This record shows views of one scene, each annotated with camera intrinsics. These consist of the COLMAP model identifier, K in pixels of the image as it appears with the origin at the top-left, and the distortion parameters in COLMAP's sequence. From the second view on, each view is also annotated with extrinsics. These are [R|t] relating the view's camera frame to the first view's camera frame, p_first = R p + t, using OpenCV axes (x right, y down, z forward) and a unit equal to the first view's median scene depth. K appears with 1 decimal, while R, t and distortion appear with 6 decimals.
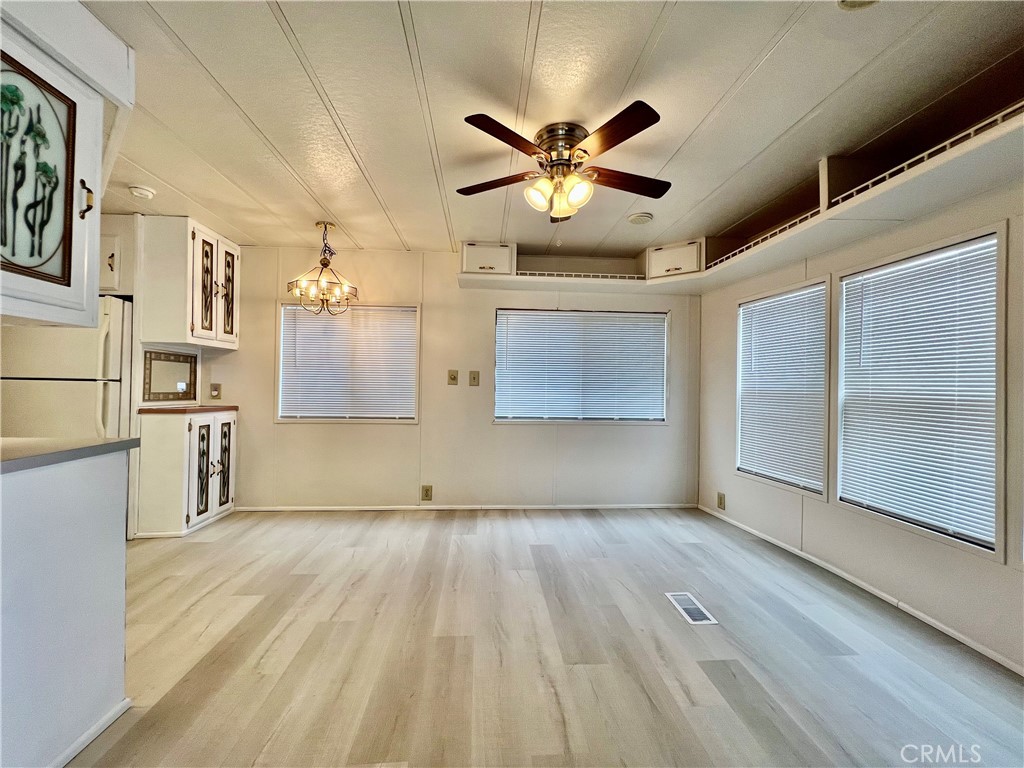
lens RADIAL K [[408.2, 0, 509.1], [0, 408.2, 383.6], [0, 0, 1]] dist [0.000838, -0.000445]
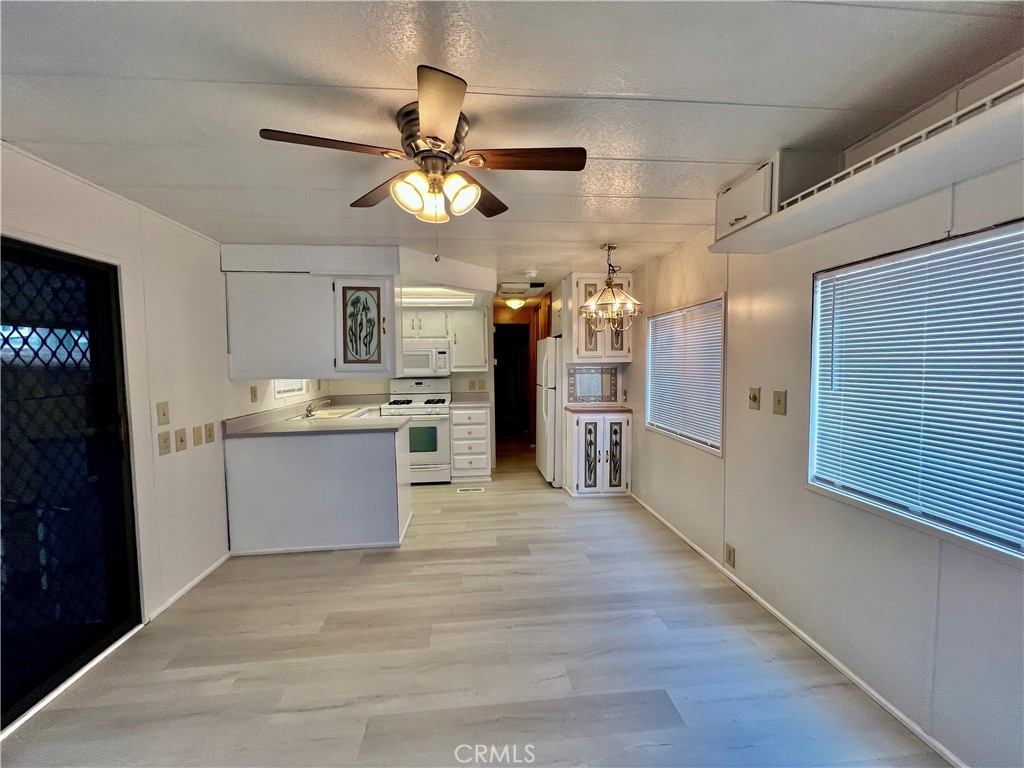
lens RADIAL K [[408.2, 0, 509.1], [0, 408.2, 383.6], [0, 0, 1]] dist [0.000838, -0.000445]
pose [[0.028591, 0.035885, -0.998947, 0.611436], [0.015276, 0.999223, 0.036332, -0.082422], [0.999474, -0.016299, 0.028020, 0.732402]]
